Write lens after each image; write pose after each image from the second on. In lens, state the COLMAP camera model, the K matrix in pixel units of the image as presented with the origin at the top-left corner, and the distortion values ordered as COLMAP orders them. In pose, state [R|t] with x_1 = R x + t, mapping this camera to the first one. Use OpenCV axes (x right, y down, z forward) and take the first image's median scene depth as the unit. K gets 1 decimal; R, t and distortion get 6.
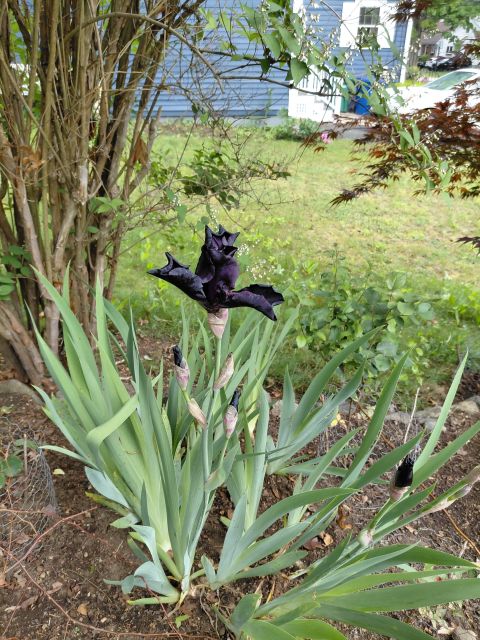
lens RADIAL K [[478.0, 0, 242.7], [0, 478.0, 316.2], [0, 0, 1]] dist [-0.007393, -0.103493]
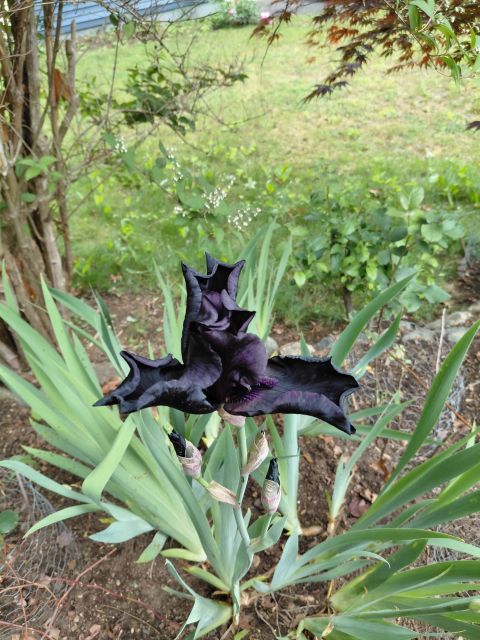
lens RADIAL K [[478.0, 0, 242.7], [0, 478.0, 316.2], [0, 0, 1]] dist [-0.007393, -0.103493]
pose [[0.978631, -0.204841, 0.017951, -0.007718], [0.197514, 0.960712, 0.194991, -0.054674], [-0.057188, -0.187279, 0.980641, 0.110455]]
